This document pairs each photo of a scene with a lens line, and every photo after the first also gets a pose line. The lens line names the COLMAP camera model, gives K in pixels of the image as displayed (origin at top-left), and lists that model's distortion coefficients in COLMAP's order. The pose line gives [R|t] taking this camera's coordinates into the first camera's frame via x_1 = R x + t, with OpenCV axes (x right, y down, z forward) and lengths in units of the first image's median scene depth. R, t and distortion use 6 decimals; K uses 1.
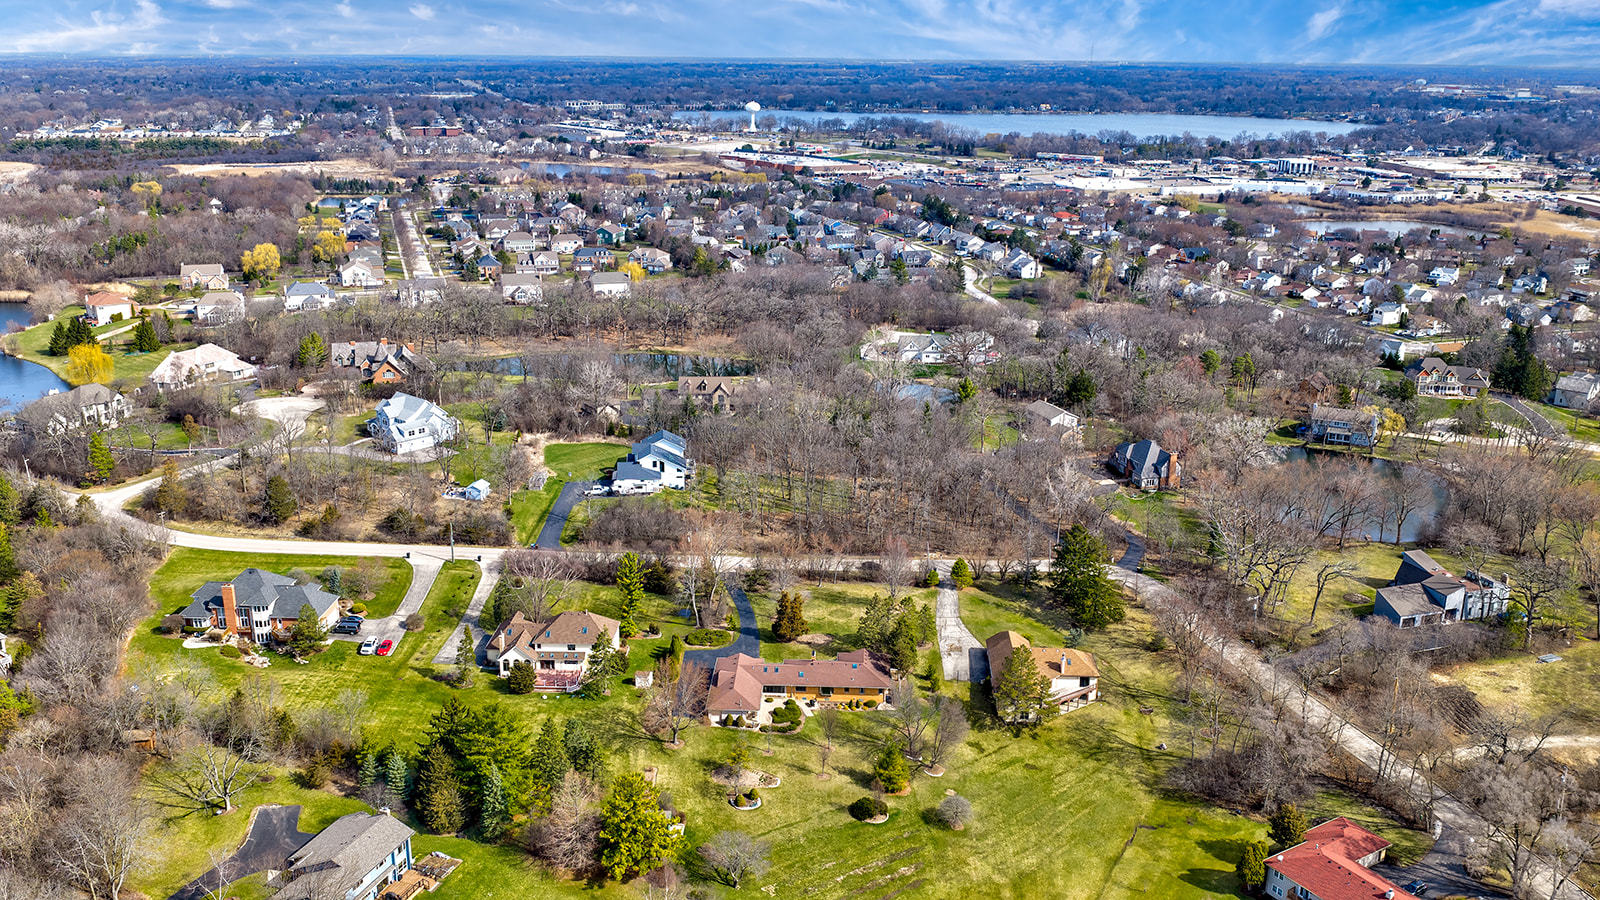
lens RADIAL K [[1310.5, 0, 800.0], [0, 1310.5, 450.0], [0, 0, 1]] dist [-0.002682, -0.005742]
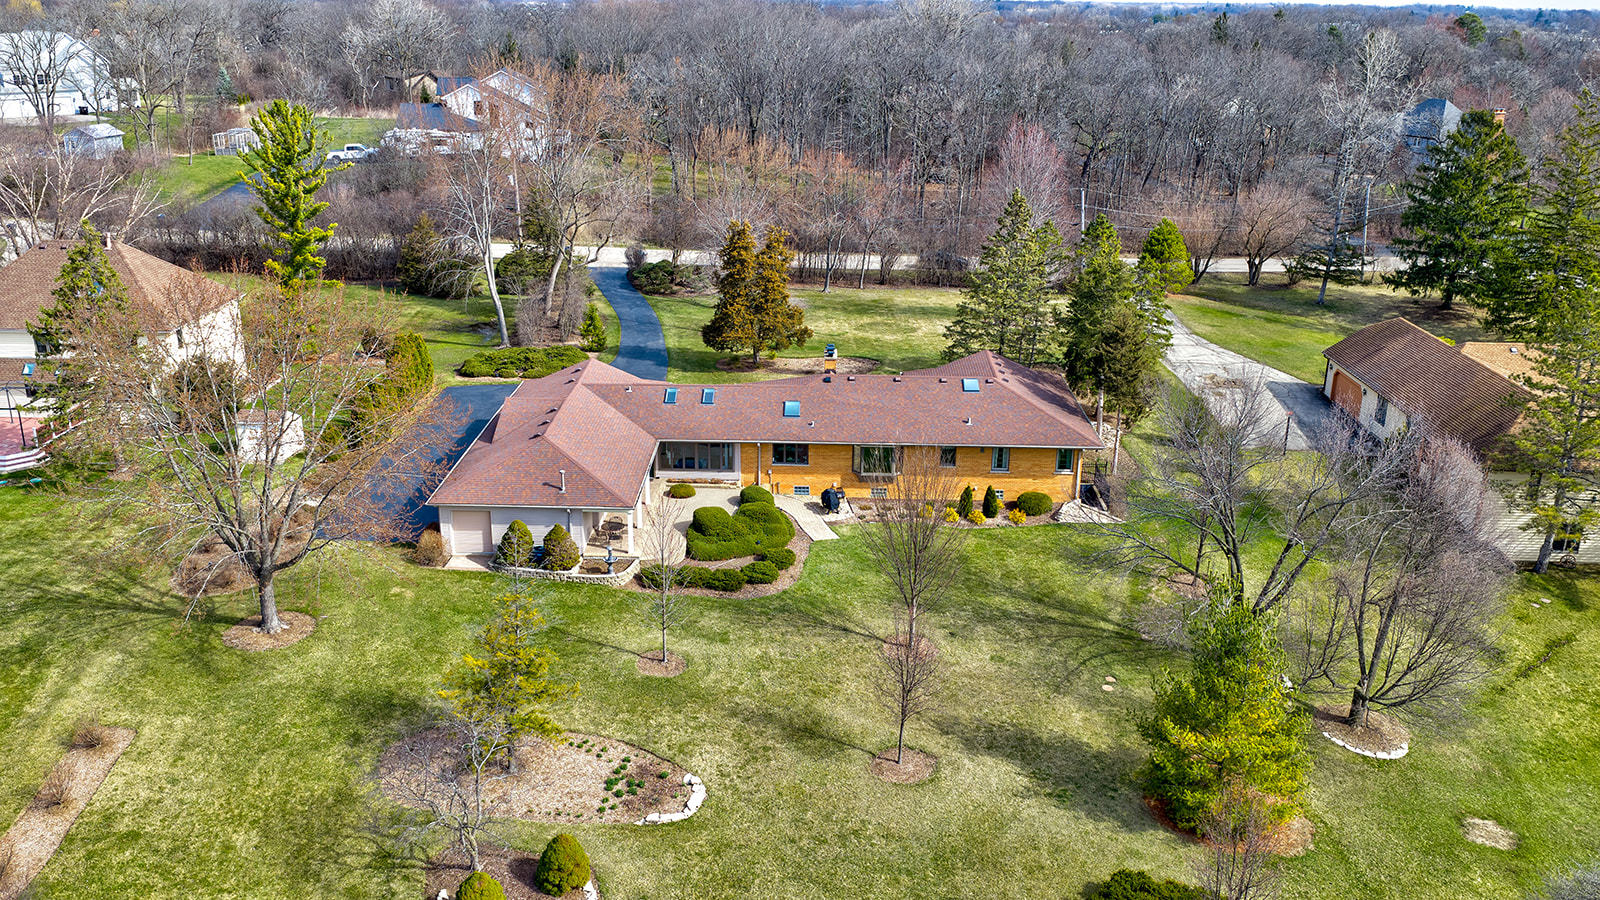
lens RADIAL K [[1310.5, 0, 800.0], [0, 1310.5, 450.0], [0, 0, 1]] dist [-0.002682, -0.005742]
pose [[0.999716, -0.002478, 0.023691, -0.004218], [0.001674, 0.999423, 0.033914, 0.174640], [-0.023761, -0.033865, 0.999144, 0.723943]]
